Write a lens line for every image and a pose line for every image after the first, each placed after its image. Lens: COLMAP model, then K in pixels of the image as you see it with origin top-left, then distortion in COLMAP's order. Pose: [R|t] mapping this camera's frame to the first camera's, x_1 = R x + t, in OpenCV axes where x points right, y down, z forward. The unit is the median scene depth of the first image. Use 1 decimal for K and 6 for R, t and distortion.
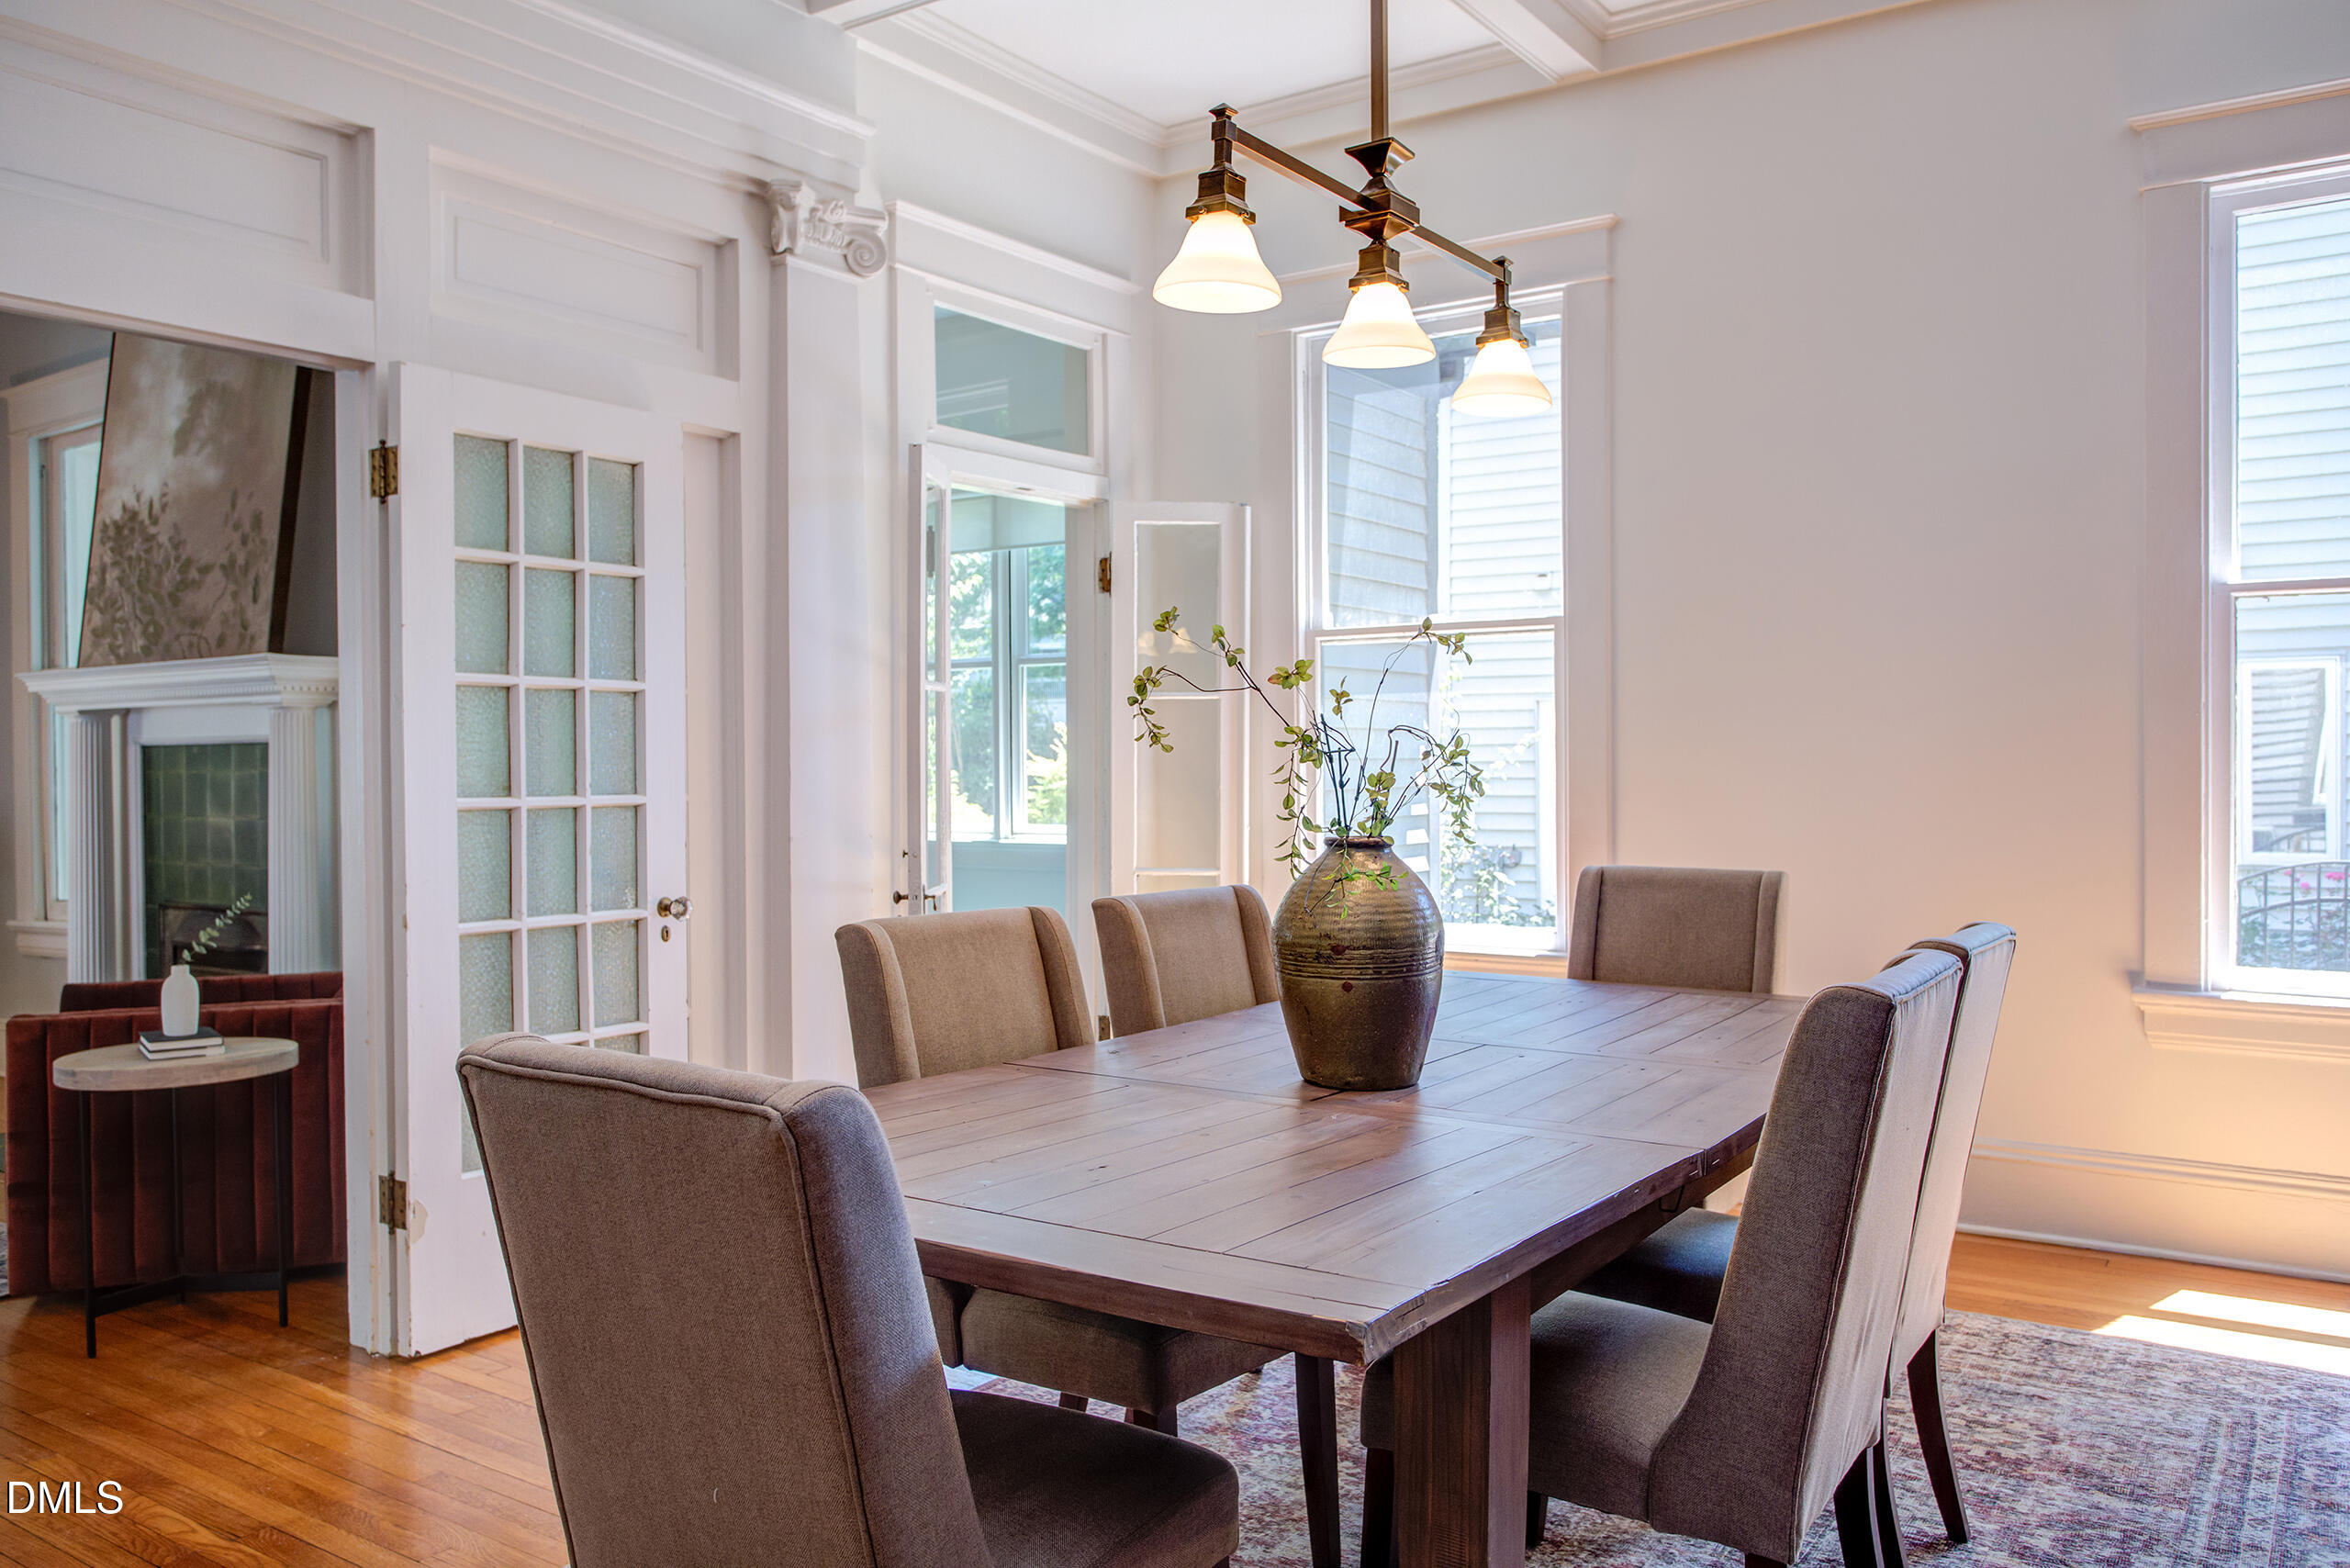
lens RADIAL K [[1826.4, 0, 1174.8], [0, 1826.4, 789.2], [0, 0, 1]] dist [-0.016642, 0.006764]
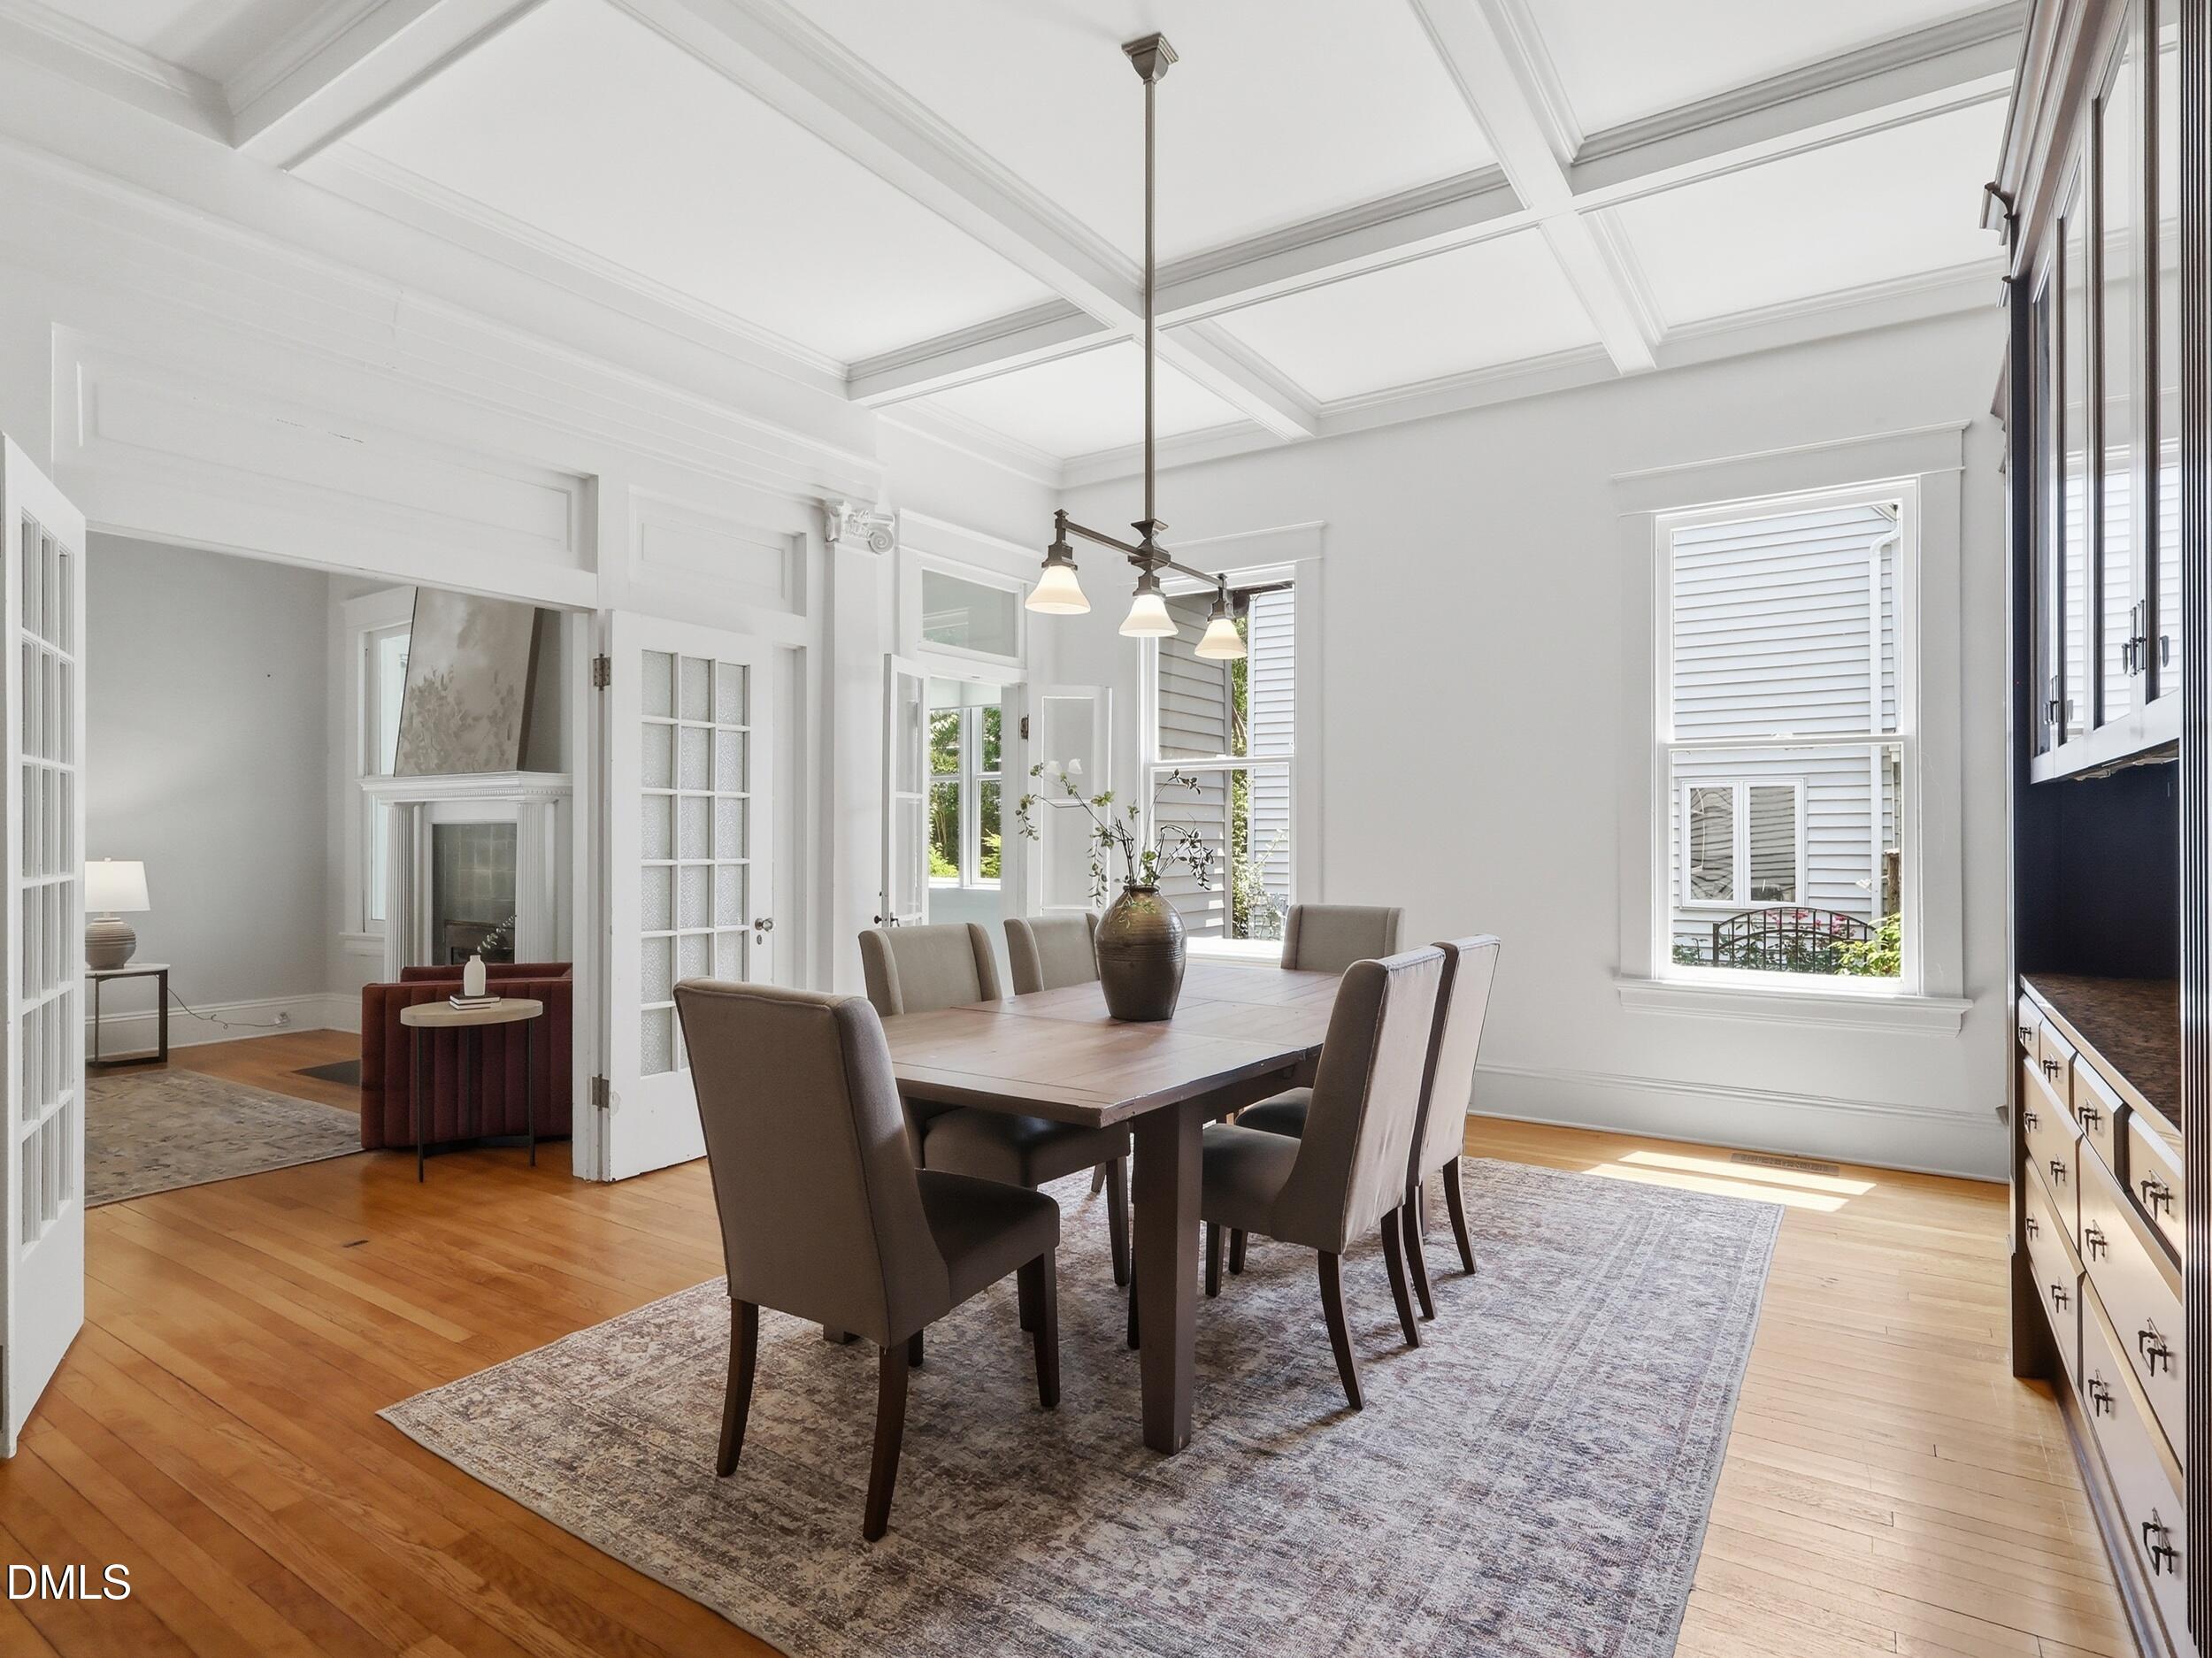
lens RADIAL K [[1182.8, 0, 1104.6], [0, 1182.8, 842.2], [0, 0, 1]] dist [0.001969, 0.000364]
pose [[0.999797, 0.008611, 0.018211, 0.027530], [-0.008412, 0.999904, -0.010984, -0.002758], [-0.018304, 0.010829, 0.999774, -0.137955]]
